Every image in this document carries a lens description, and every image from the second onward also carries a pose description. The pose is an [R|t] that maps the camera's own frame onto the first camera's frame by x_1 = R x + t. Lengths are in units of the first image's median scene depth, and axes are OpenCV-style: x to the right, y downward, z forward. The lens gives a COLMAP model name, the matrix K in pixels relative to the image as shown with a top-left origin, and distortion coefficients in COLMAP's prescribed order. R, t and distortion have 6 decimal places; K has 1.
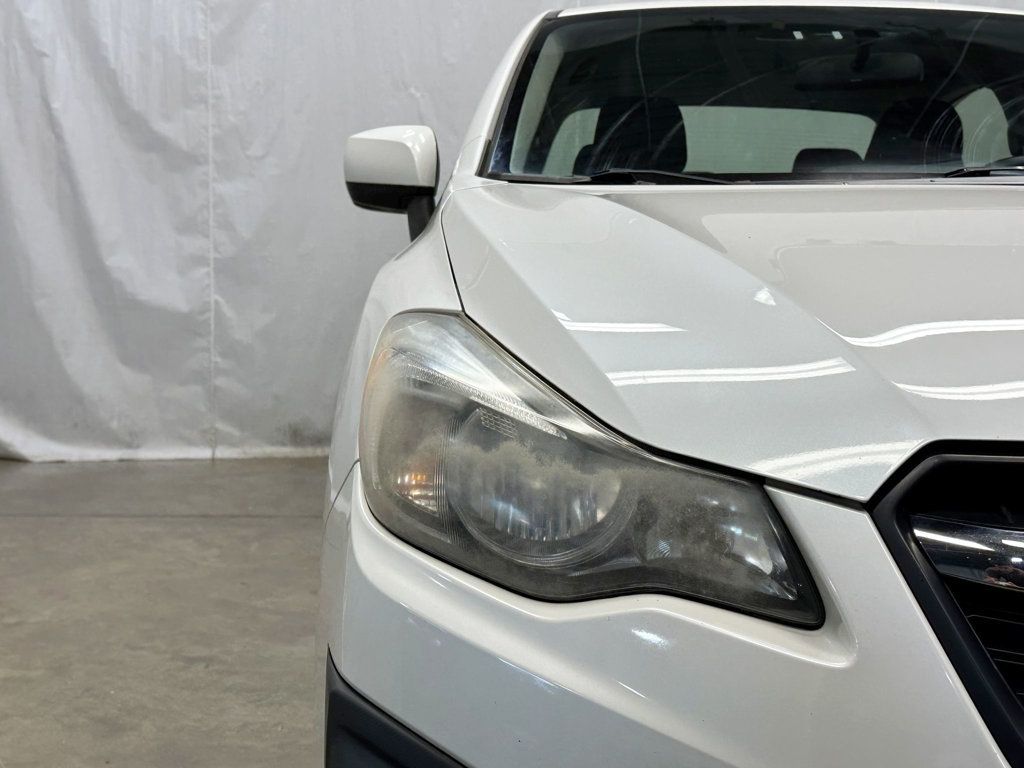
lens RADIAL K [[1347.4, 0, 512.0], [0, 1347.4, 384.0], [0, 0, 1]] dist [0.113899, -0.047141]
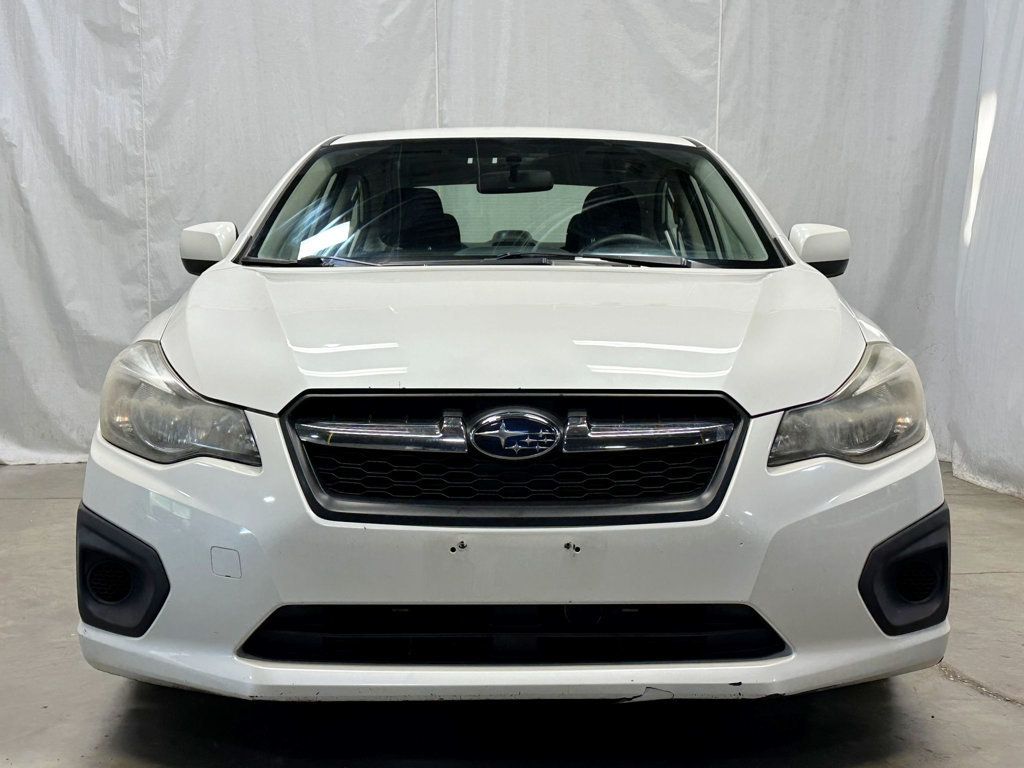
lens RADIAL K [[1315.1, 0, 512.0], [0, 1315.1, 384.0], [0, 0, 1]] dist [0.132852, 0.014577]
pose [[0.999681, -0.025199, -0.001927, 0.118318], [0.025162, 0.999531, -0.017437, 0.014435], [0.002366, 0.017382, 0.999846, -0.242459]]
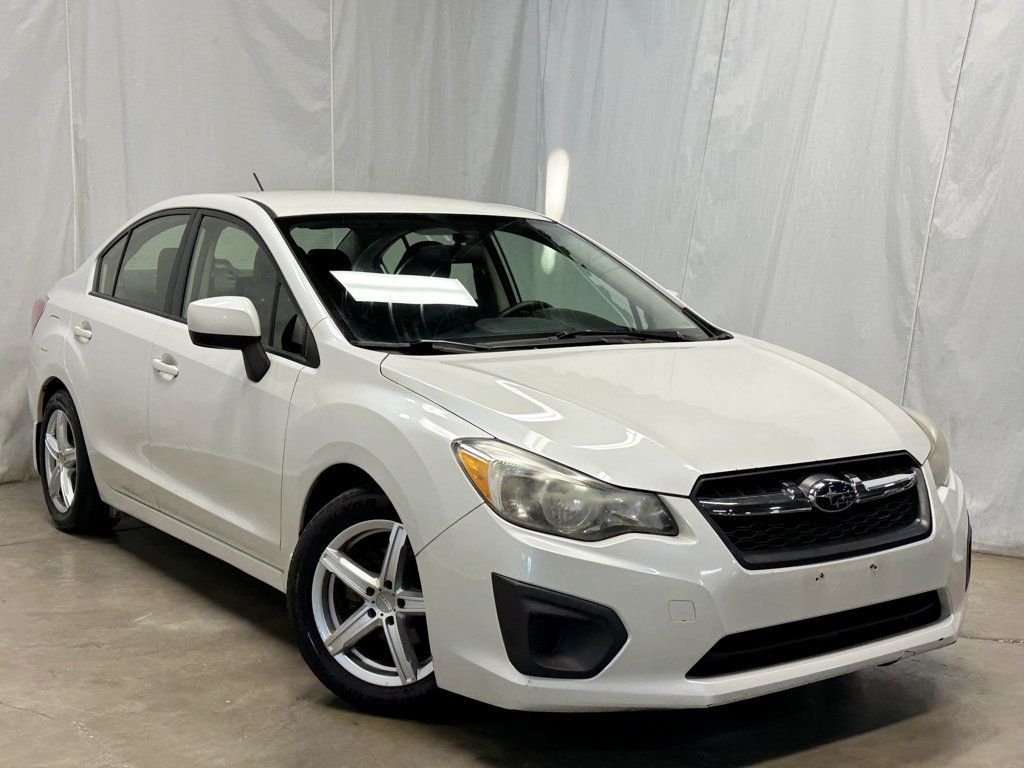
lens RADIAL K [[1347.4, 0, 512.0], [0, 1347.4, 384.0], [0, 0, 1]] dist [0.113899, -0.047141]
pose [[0.828923, -0.083958, 0.553026, -0.327063], [0.069167, 0.996469, 0.047606, -0.064090], [-0.555070, -0.001210, 0.831803, -0.260486]]
